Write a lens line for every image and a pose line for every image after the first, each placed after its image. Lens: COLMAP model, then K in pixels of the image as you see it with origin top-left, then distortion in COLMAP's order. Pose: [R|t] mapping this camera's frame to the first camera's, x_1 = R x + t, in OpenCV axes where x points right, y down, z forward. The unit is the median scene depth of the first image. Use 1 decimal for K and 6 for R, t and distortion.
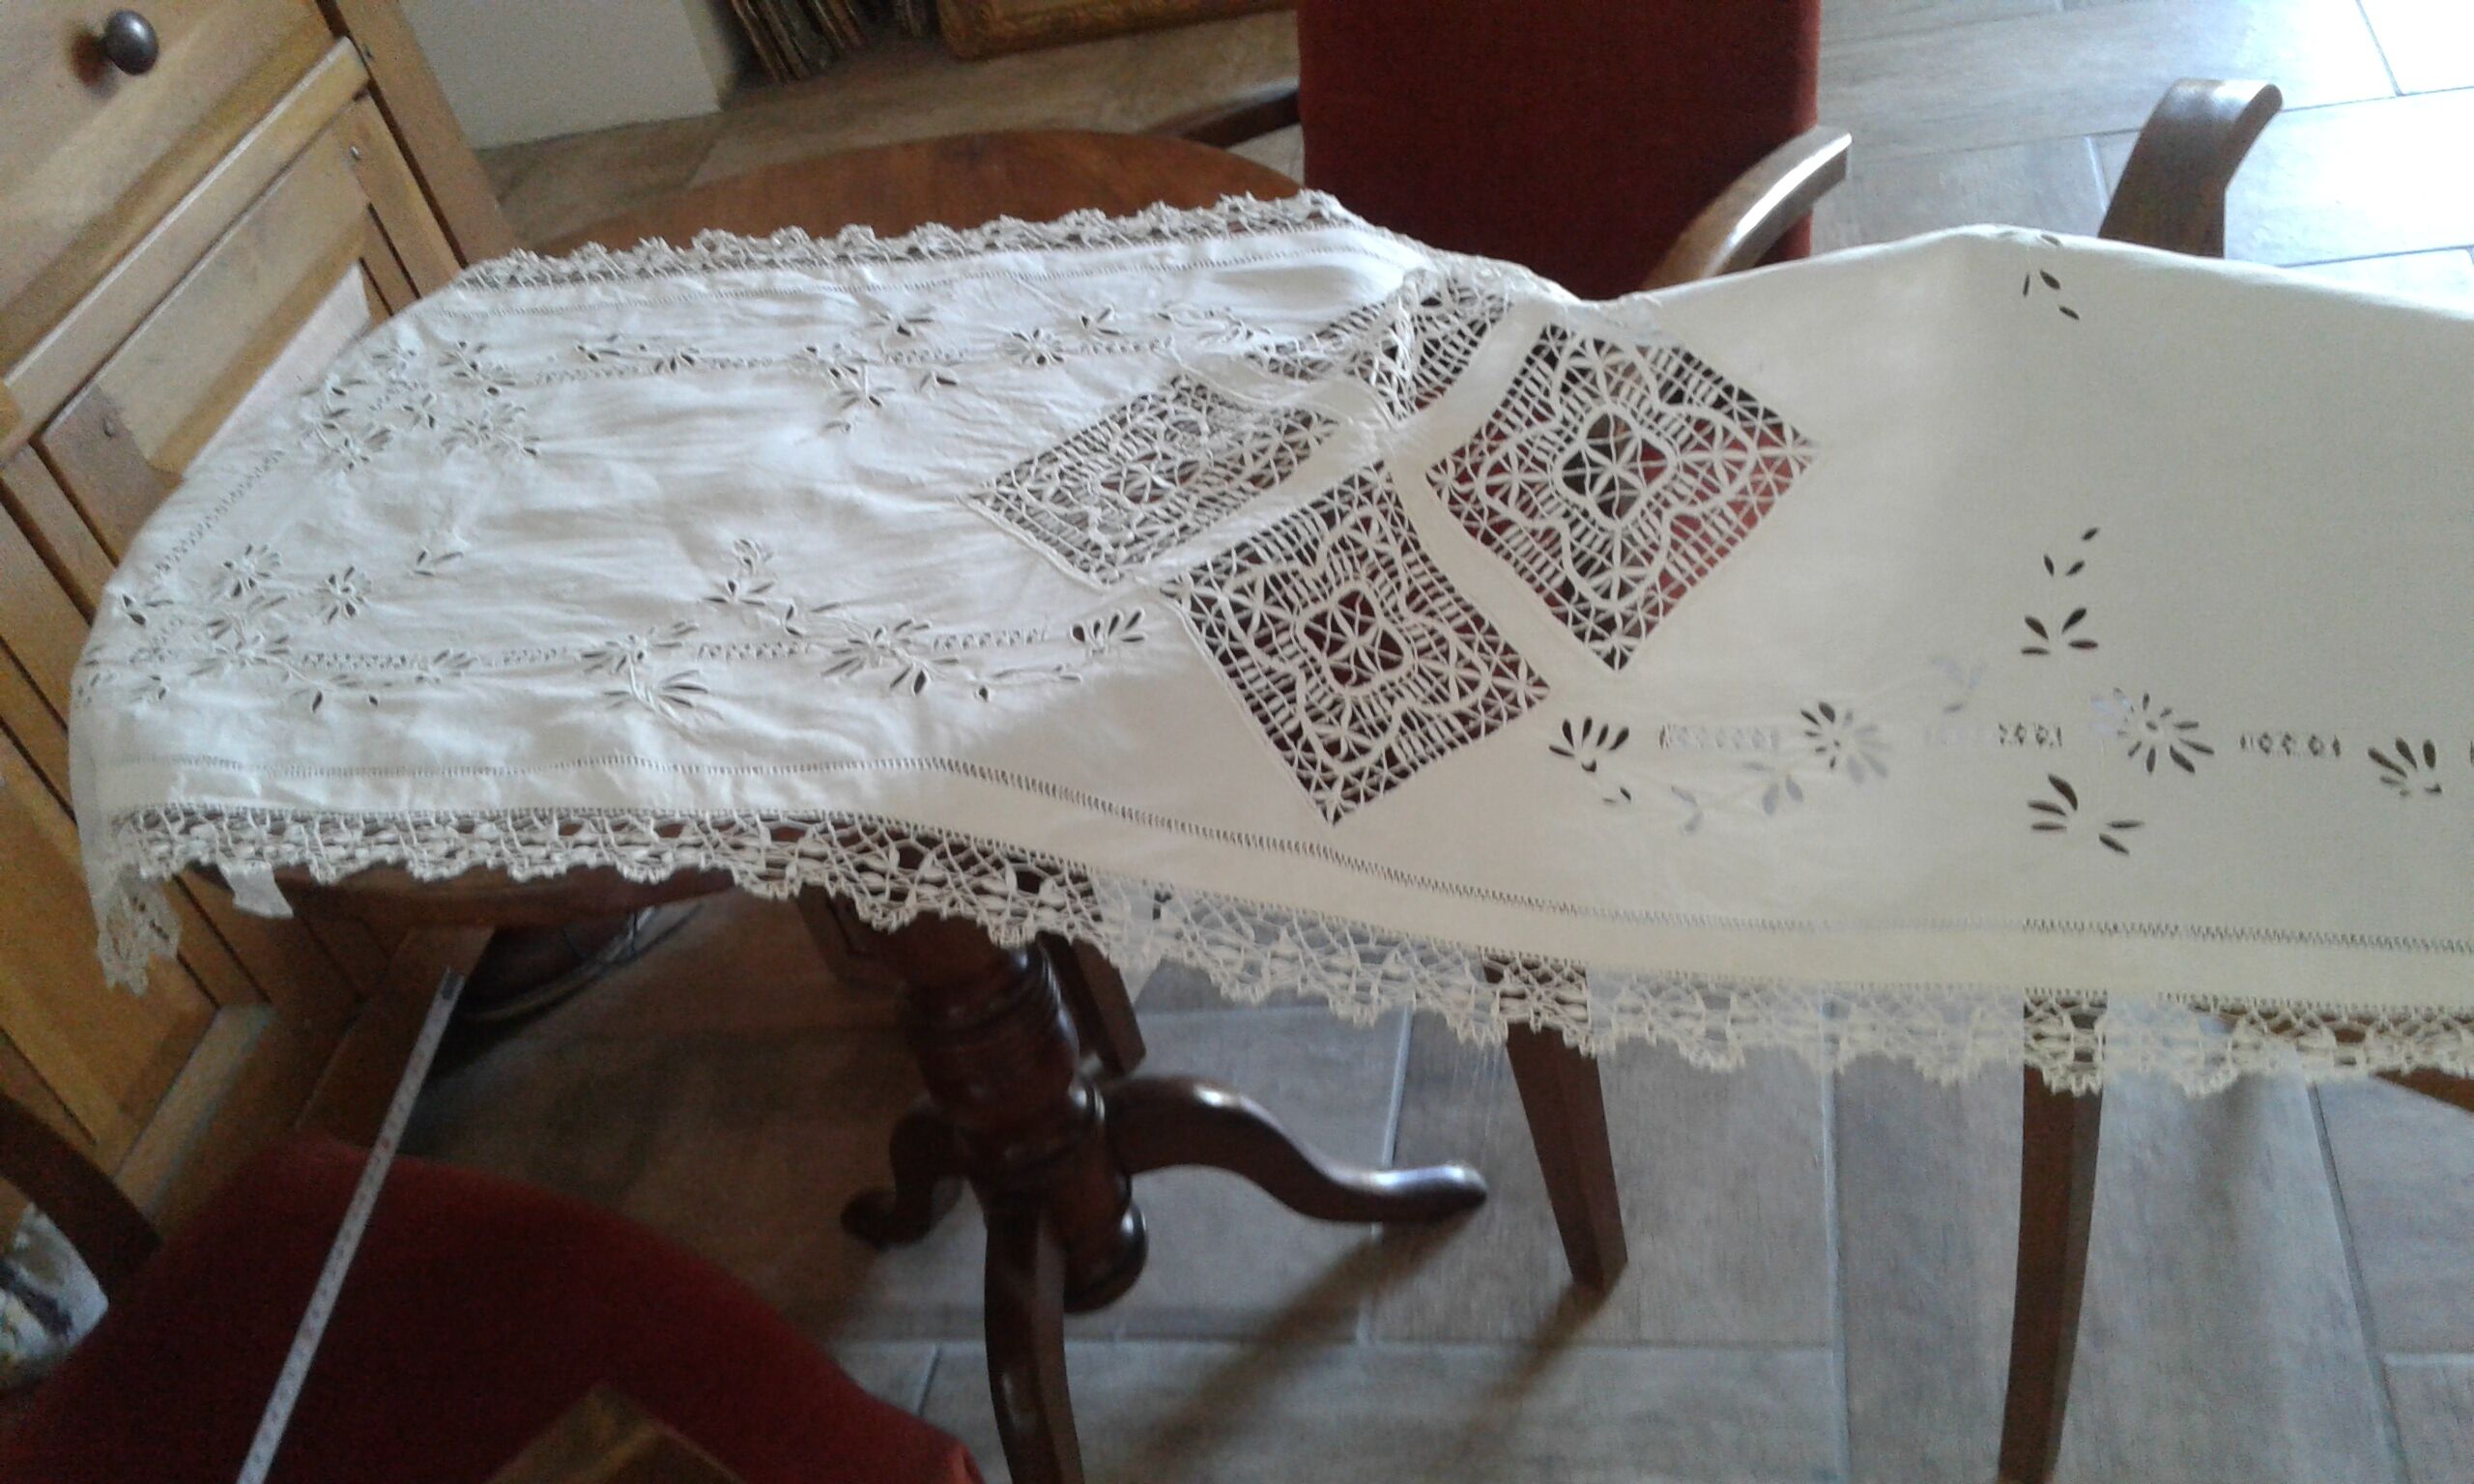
lens RADIAL K [[2256.4, 0, 1237.0], [0, 2256.4, 742.0], [0, 0, 1]] dist [0.081085, -0.219354]
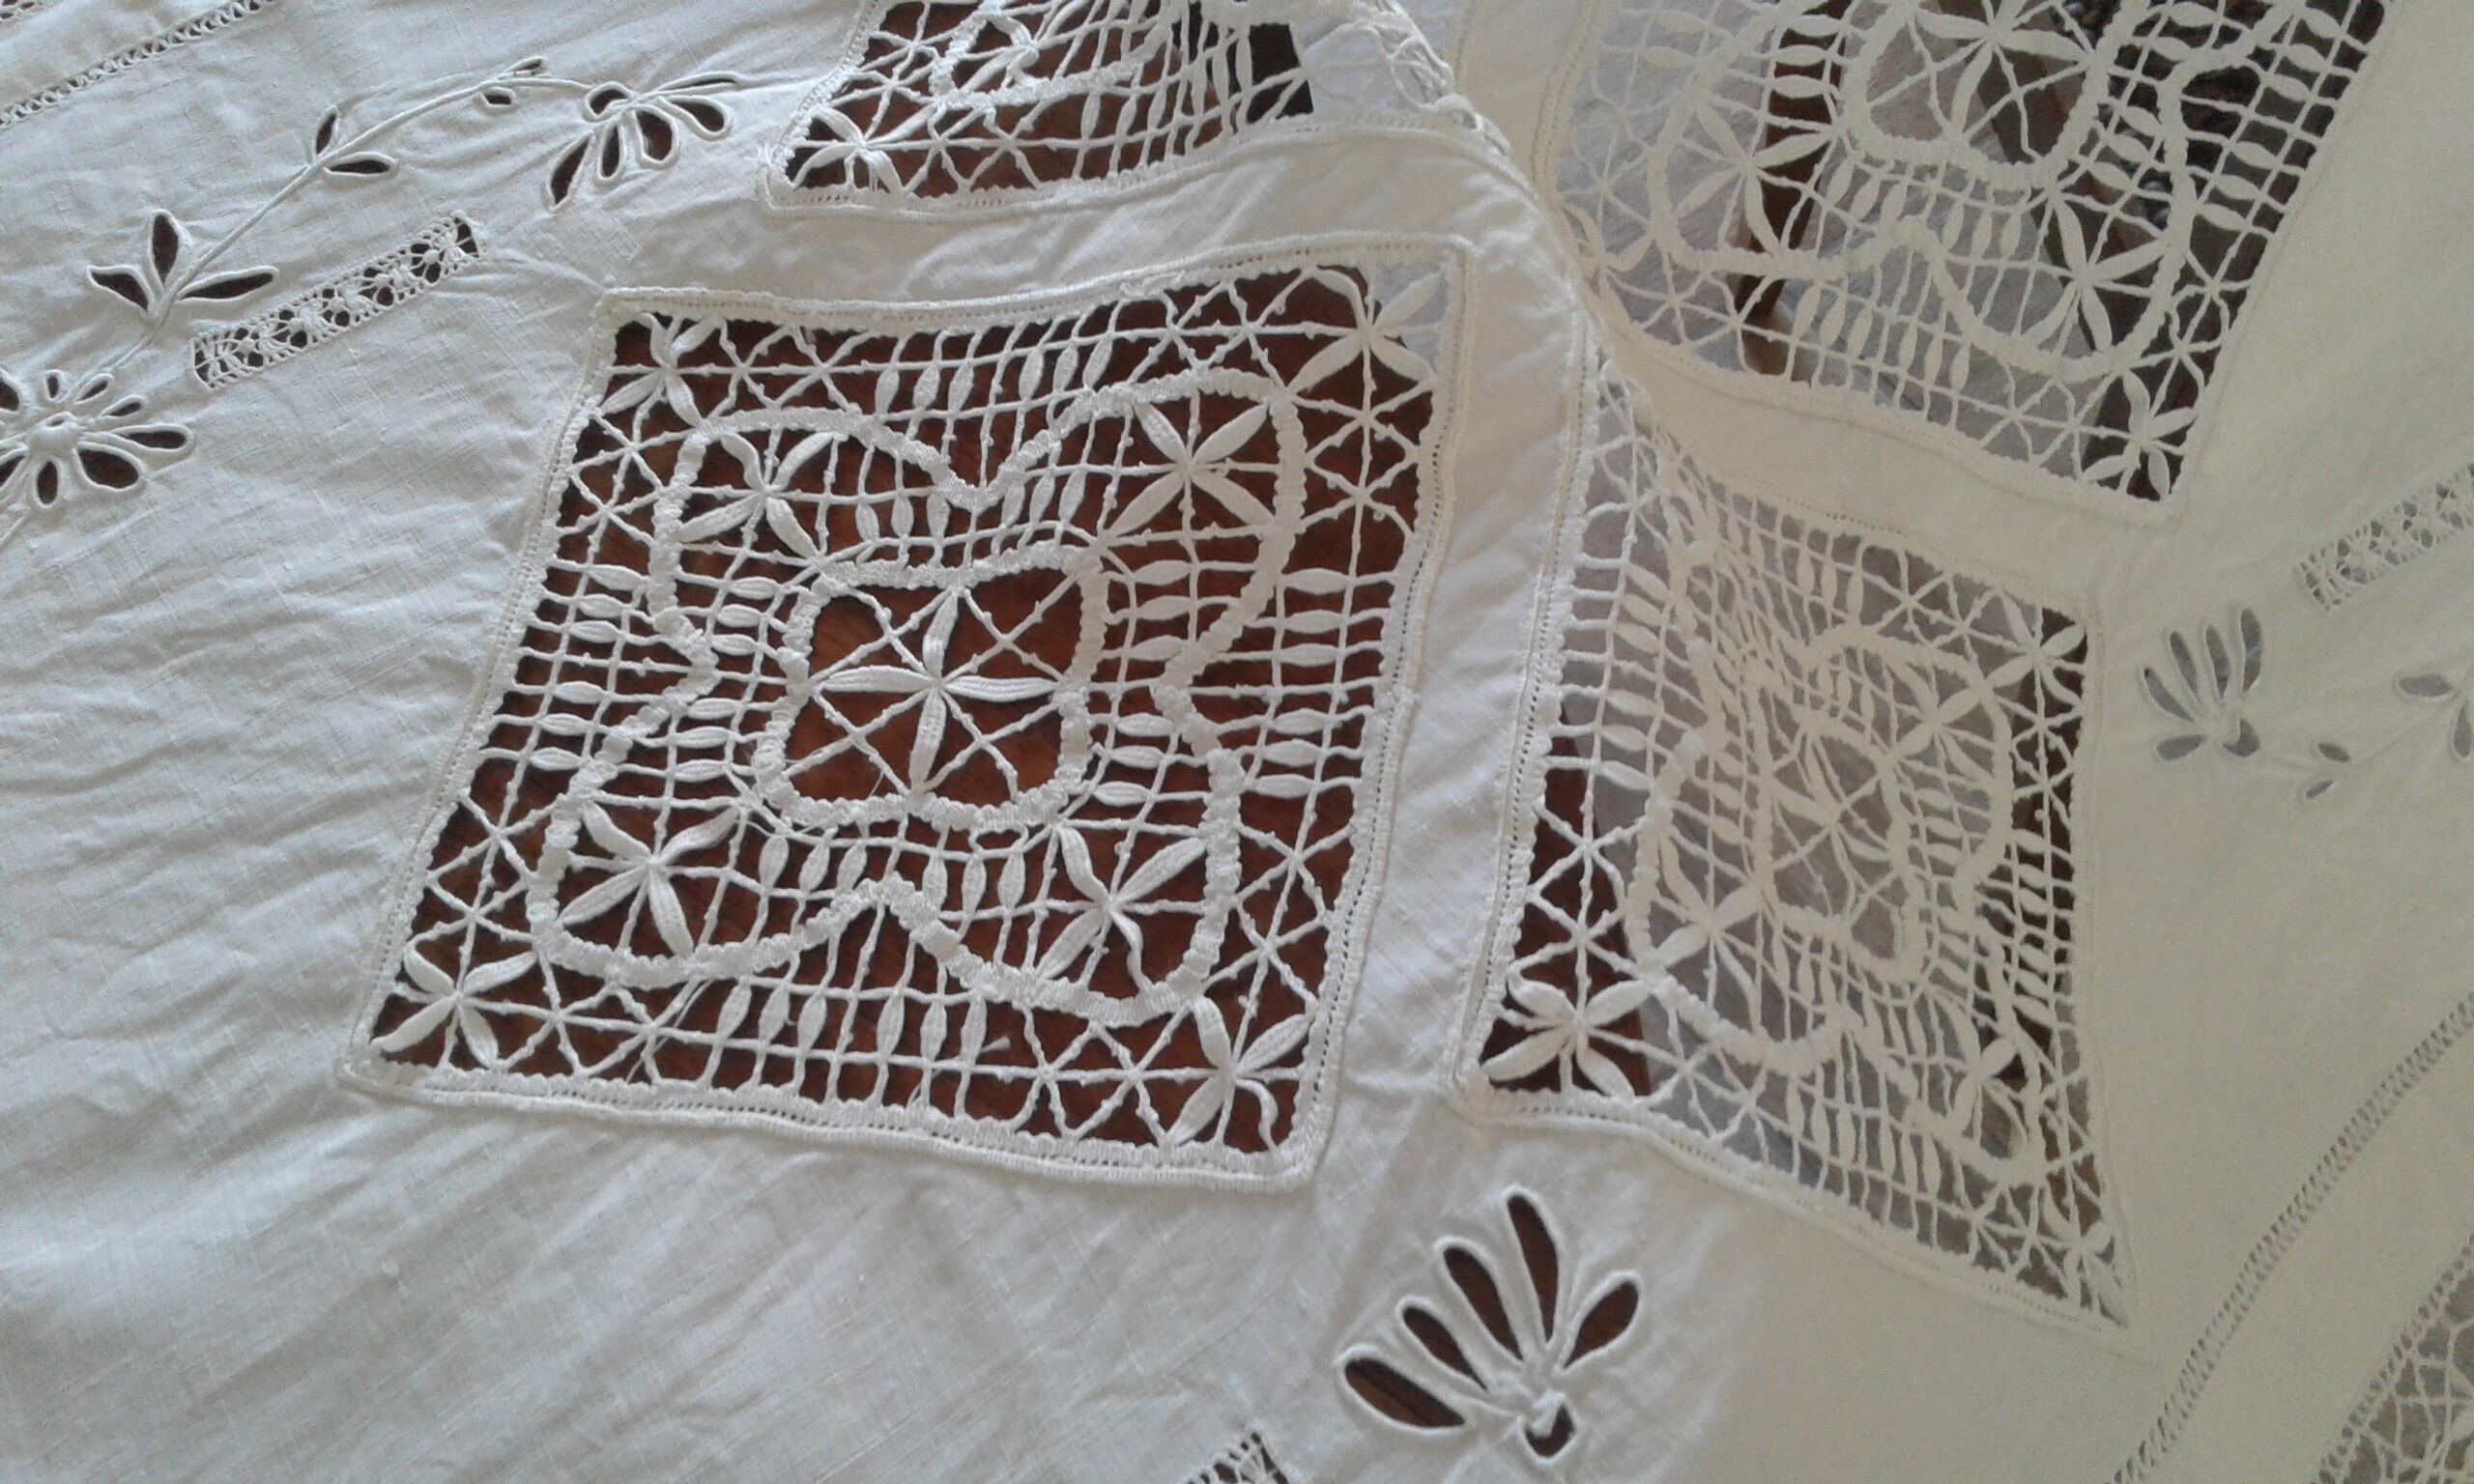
lens RADIAL K [[2256.4, 0, 1237.0], [0, 2256.4, 742.0], [0, 0, 1]] dist [0.081085, -0.219354]
pose [[0.717677, -0.552992, 0.423248, -0.150577], [0.425508, 0.829359, 0.362085, -0.215510], [-0.551255, -0.079765, 0.830515, 0.750091]]
